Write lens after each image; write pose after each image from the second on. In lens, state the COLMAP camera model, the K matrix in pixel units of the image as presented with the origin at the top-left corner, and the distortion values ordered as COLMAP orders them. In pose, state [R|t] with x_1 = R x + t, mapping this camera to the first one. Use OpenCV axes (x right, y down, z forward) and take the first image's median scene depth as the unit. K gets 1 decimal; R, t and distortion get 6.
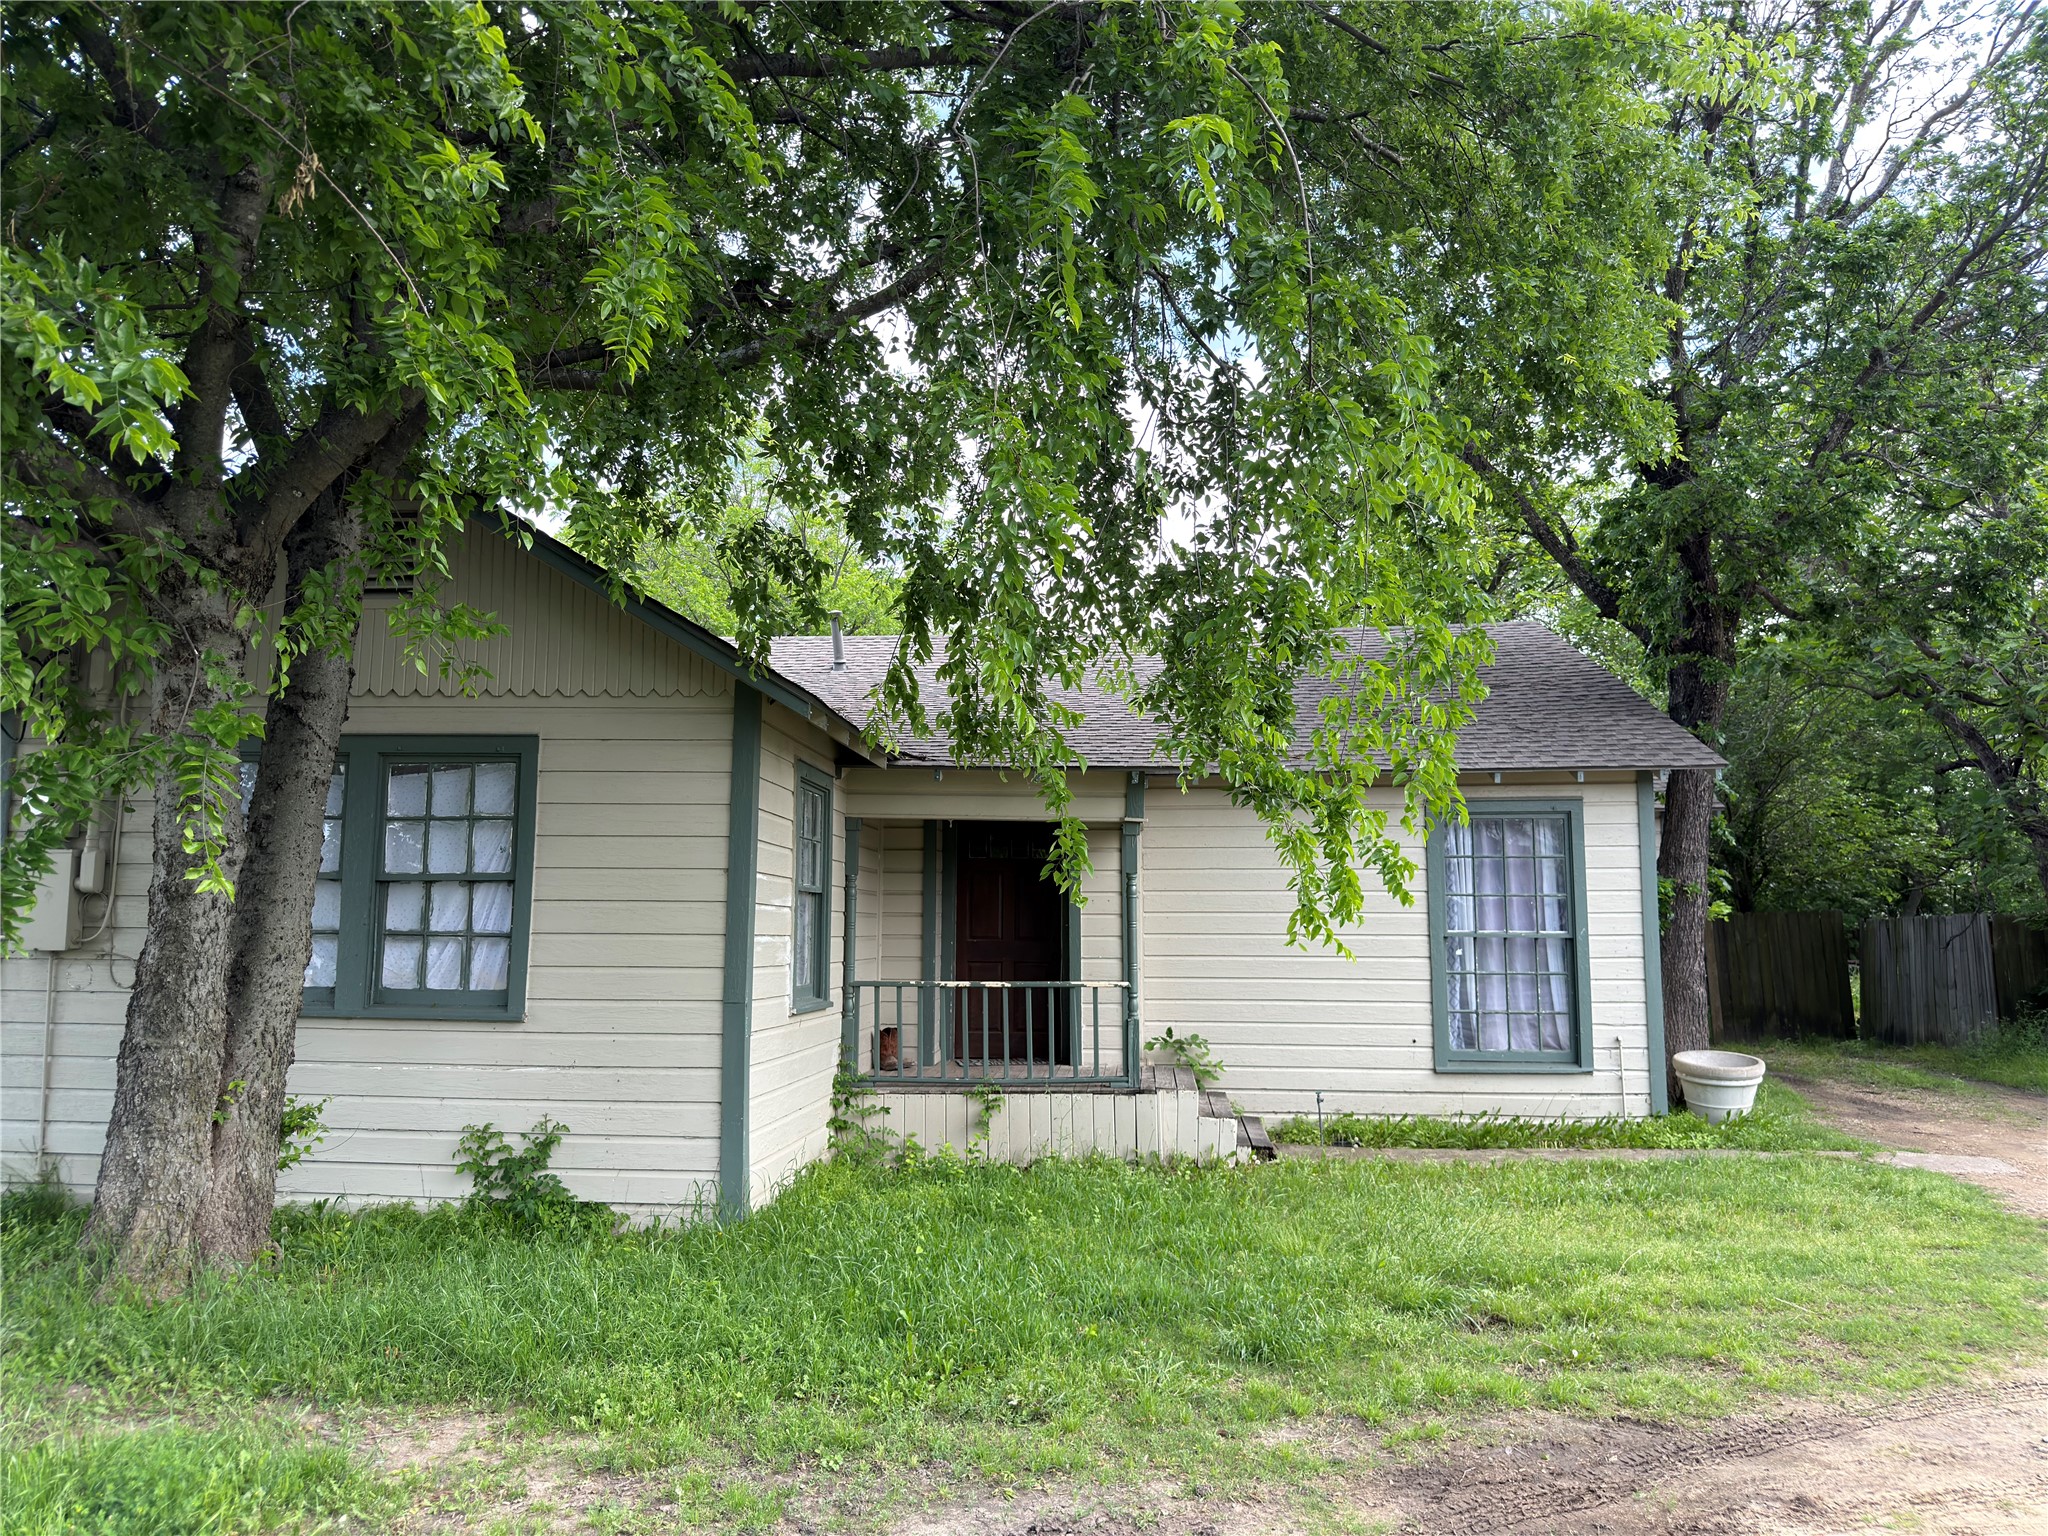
lens RADIAL K [[1456.3, 0, 1032.7], [0, 1456.3, 771.1], [0, 0, 1]] dist [0.079874, -0.054778]
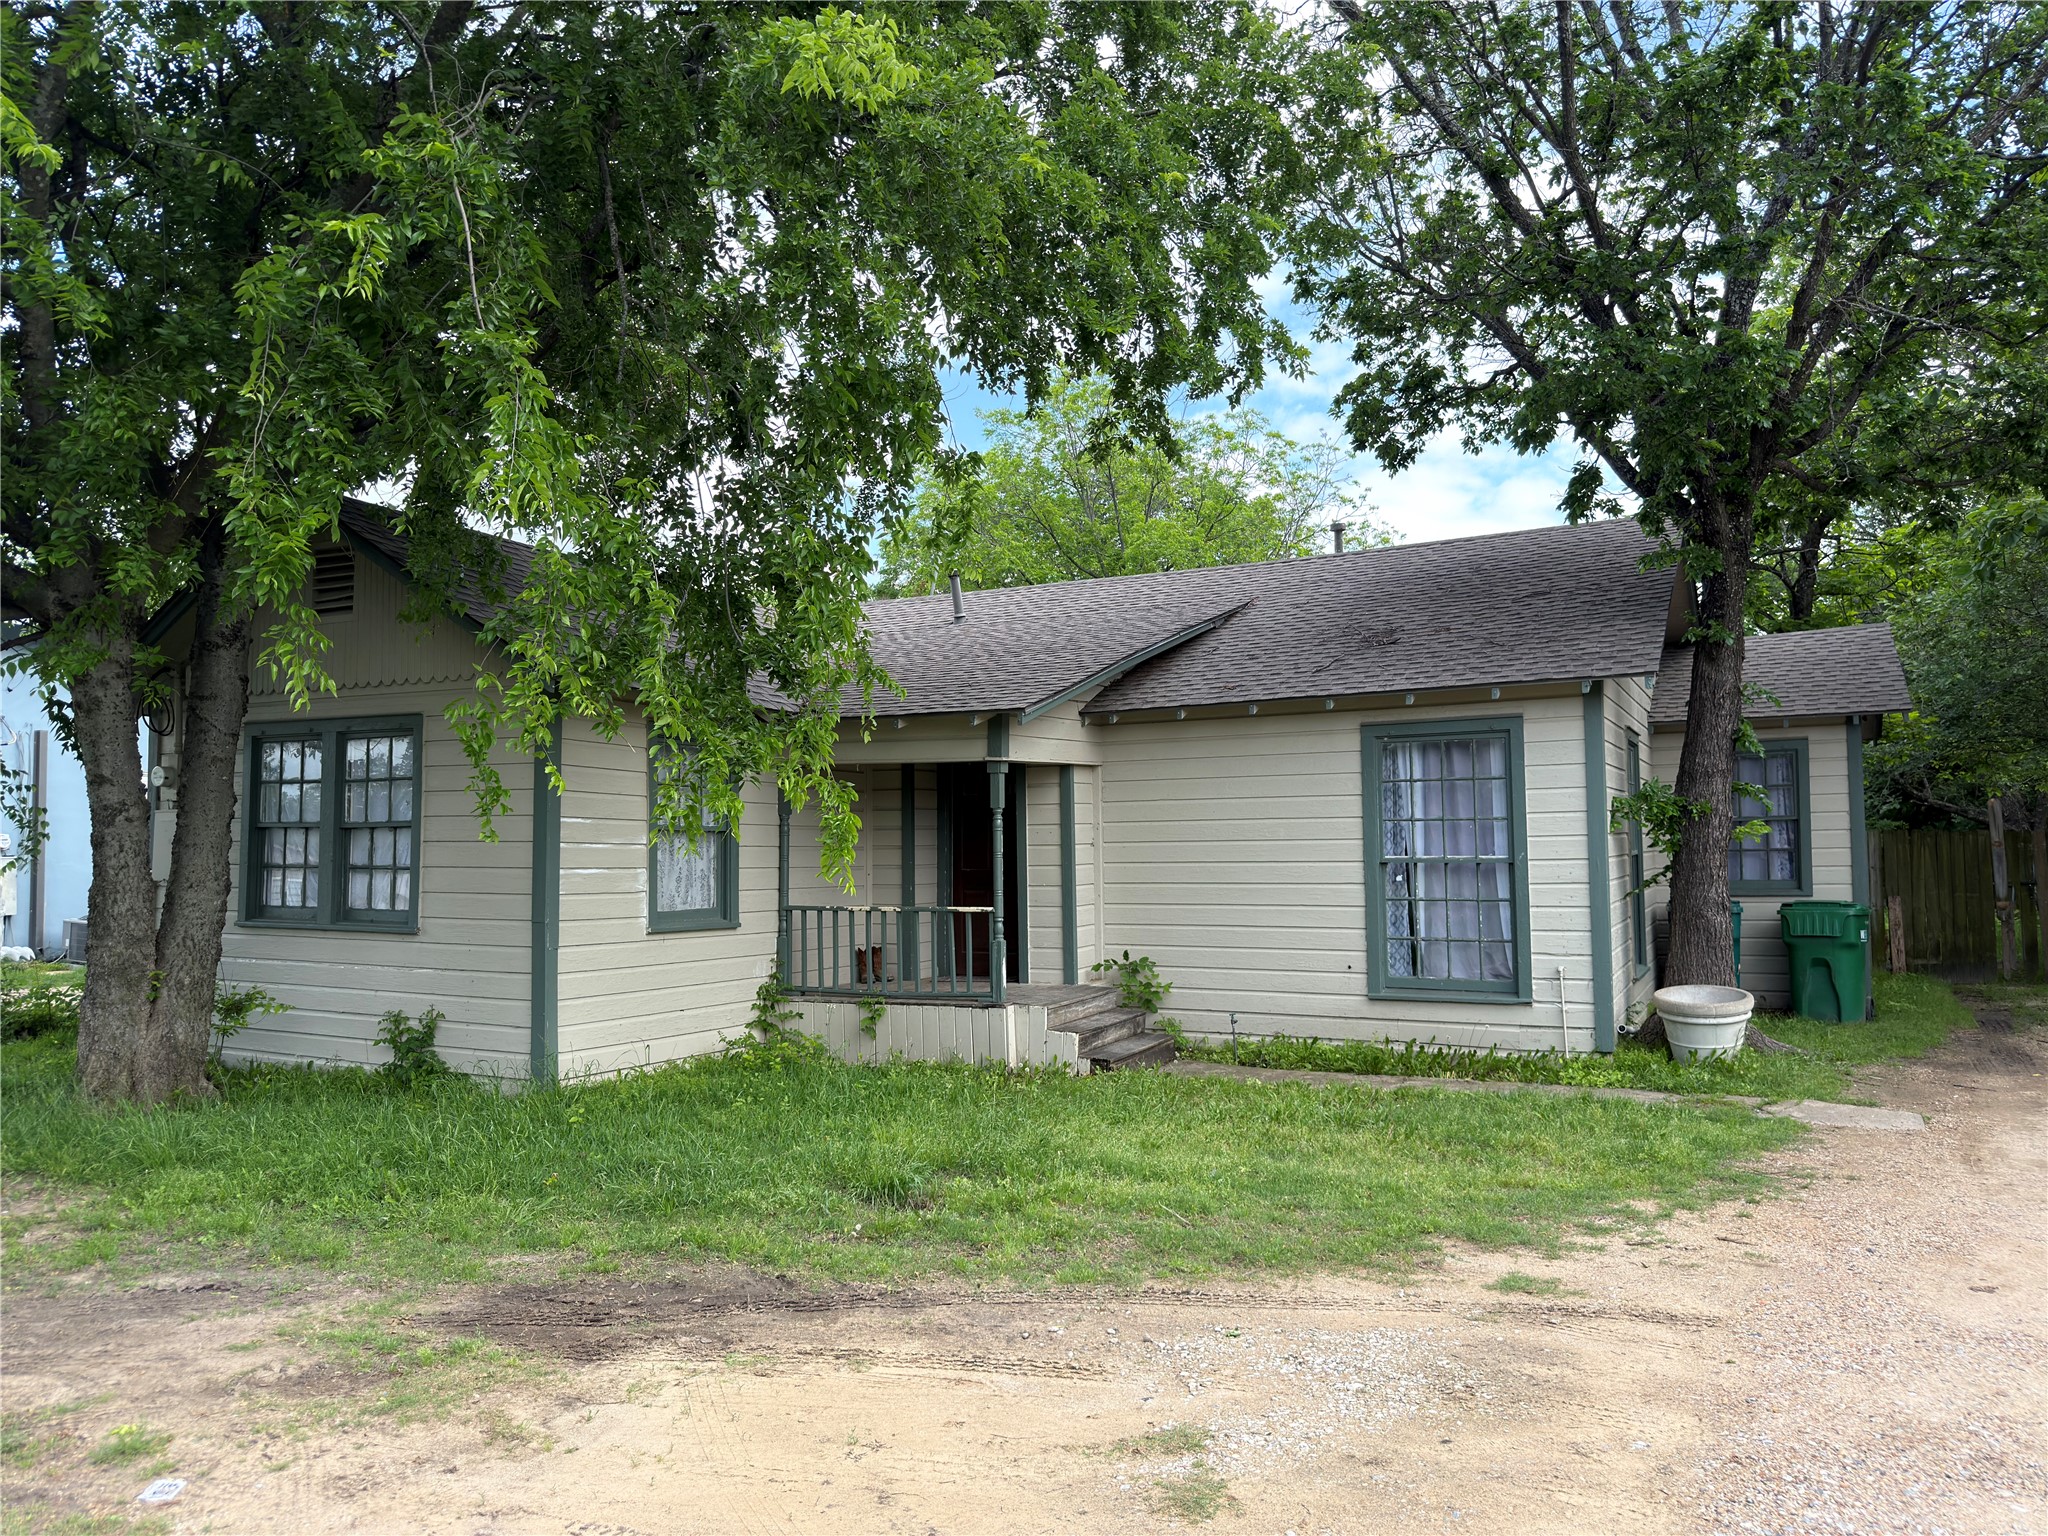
lens RADIAL K [[1456.3, 0, 1022.0], [0, 1456.3, 782.5], [0, 0, 1]] dist [0.079874, -0.054778]
pose [[0.919698, -0.027956, -0.391630, 0.608178], [0.050738, 0.997561, 0.047942, 0.000322], [0.389334, -0.063962, 0.918873, 0.014149]]
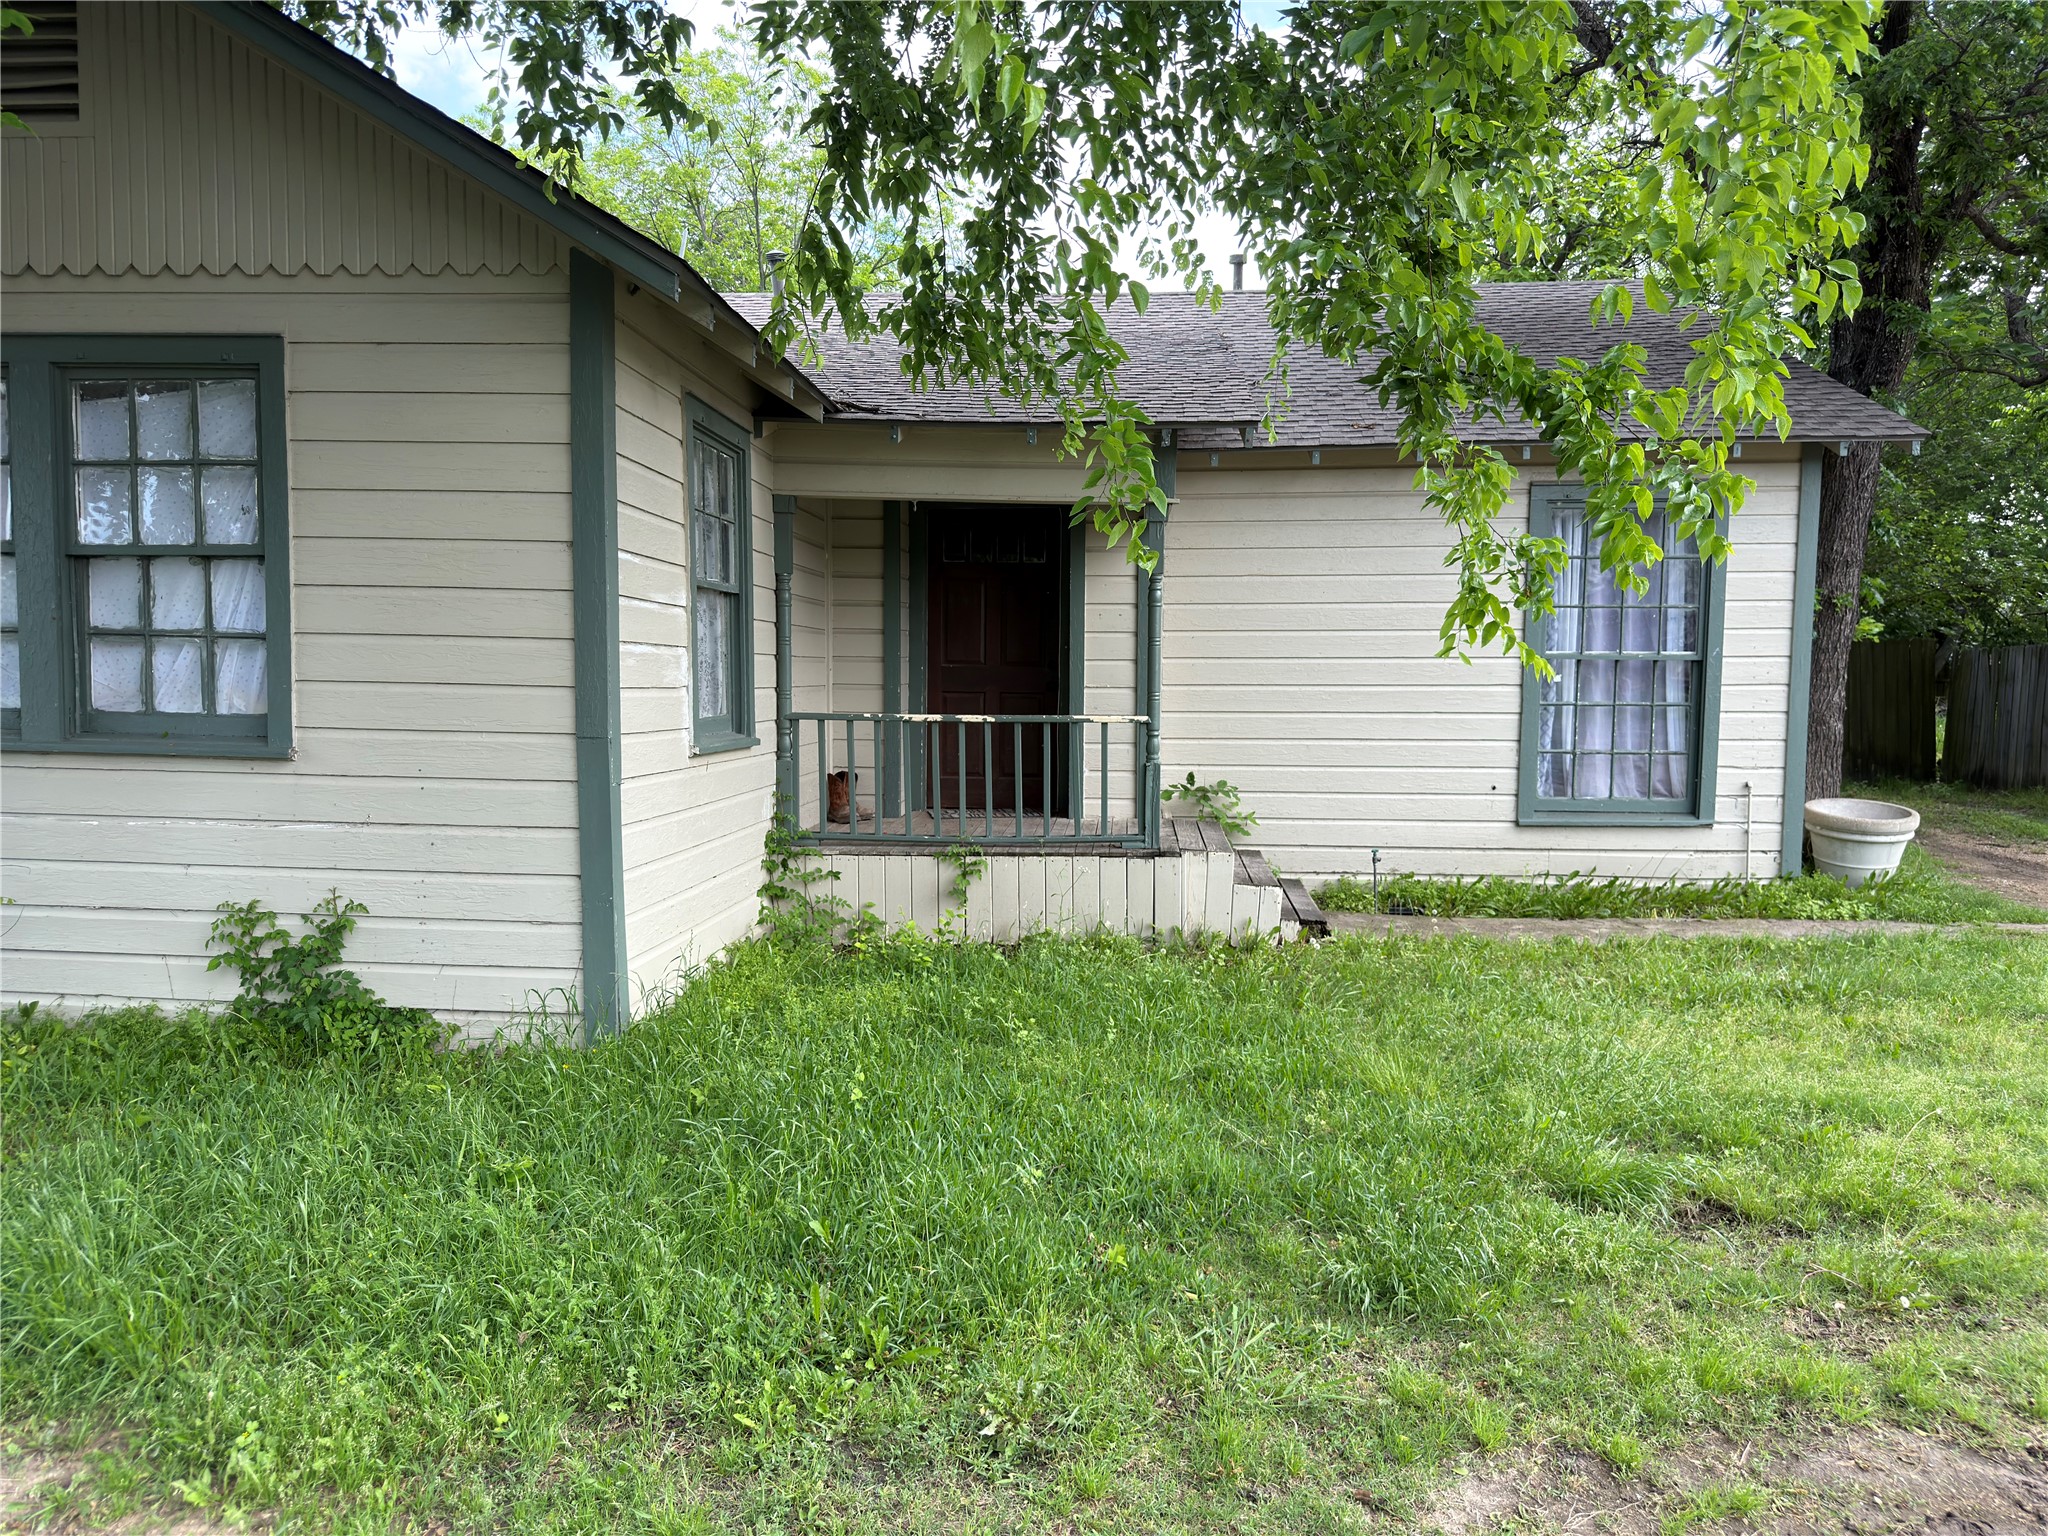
lens RADIAL K [[1456.3, 0, 1037.3], [0, 1456.3, 774.8], [0, 0, 1]] dist [0.079874, -0.054778]
pose [[0.999932, 0.004331, 0.010812, -0.000839], [-0.006191, 0.983928, 0.178456, 0.045699], [-0.009865, -0.178511, 0.983888, 0.280640]]
